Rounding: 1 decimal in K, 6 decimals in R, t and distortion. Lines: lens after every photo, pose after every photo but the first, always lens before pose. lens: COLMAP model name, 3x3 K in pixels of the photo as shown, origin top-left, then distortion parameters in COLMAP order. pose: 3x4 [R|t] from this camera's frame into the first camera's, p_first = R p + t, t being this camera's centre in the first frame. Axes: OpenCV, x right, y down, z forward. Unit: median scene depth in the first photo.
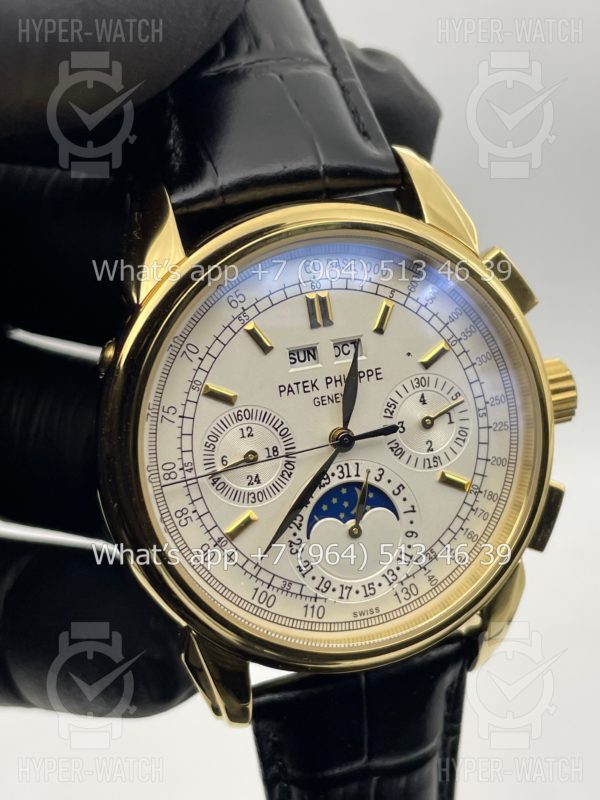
lens RADIAL K [[1265.3, 0, 302.4], [0, 1265.3, 403.7], [0, 0, 1]] dist [0.145505, 0.000000]
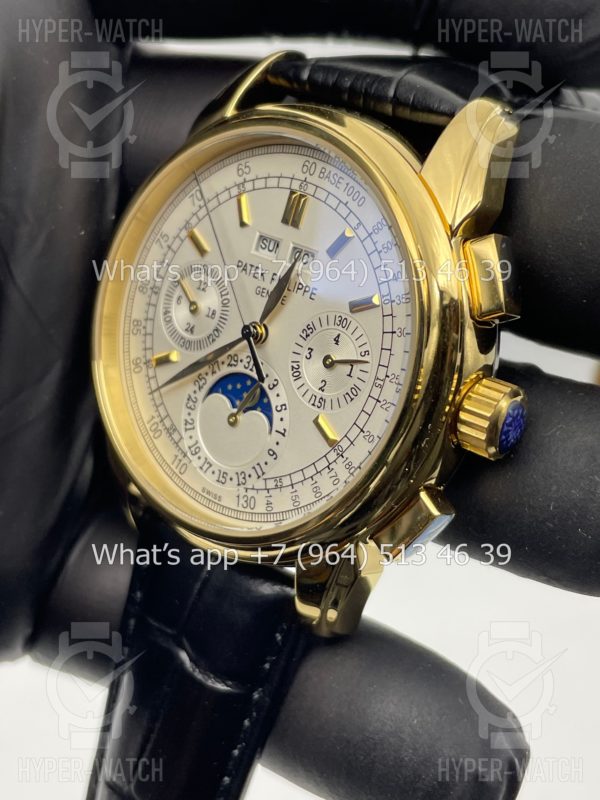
lens RADIAL K [[1265.3, 0, 302.0], [0, 1265.3, 395.3], [0, 0, 1]] dist [0.145505, 0.000000]
pose [[0.517815, 0.451433, -0.726689, 0.813145], [-0.437477, 0.869702, 0.228544, -0.177520], [0.735175, 0.199566, 0.647836, 0.368161]]
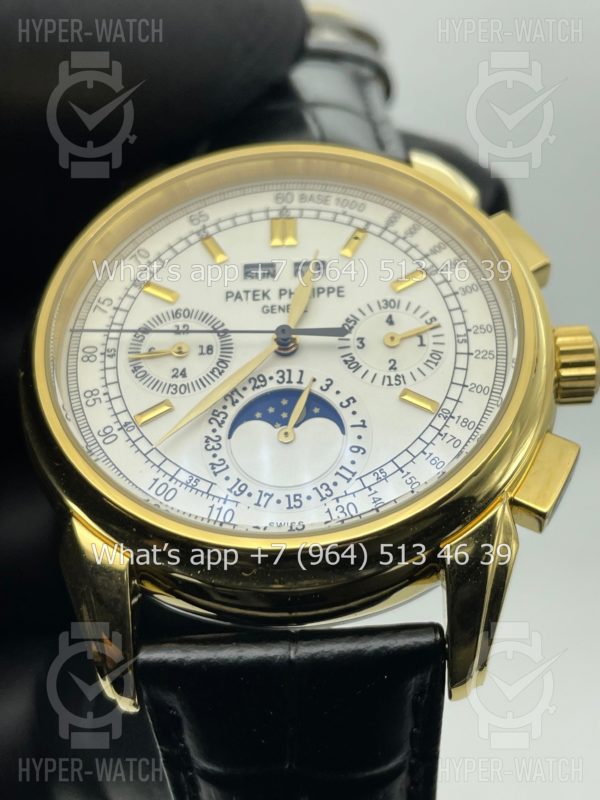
lens RADIAL K [[1265.3, 0, 302.2], [0, 1265.3, 398.4], [0, 0, 1]] dist [0.145505, 0.000000]
pose [[0.938625, -0.053393, -0.340782, 0.338166], [-0.160225, 0.807411, -0.567816, 0.554829], [0.305469, 0.587568, 0.749301, 0.361939]]
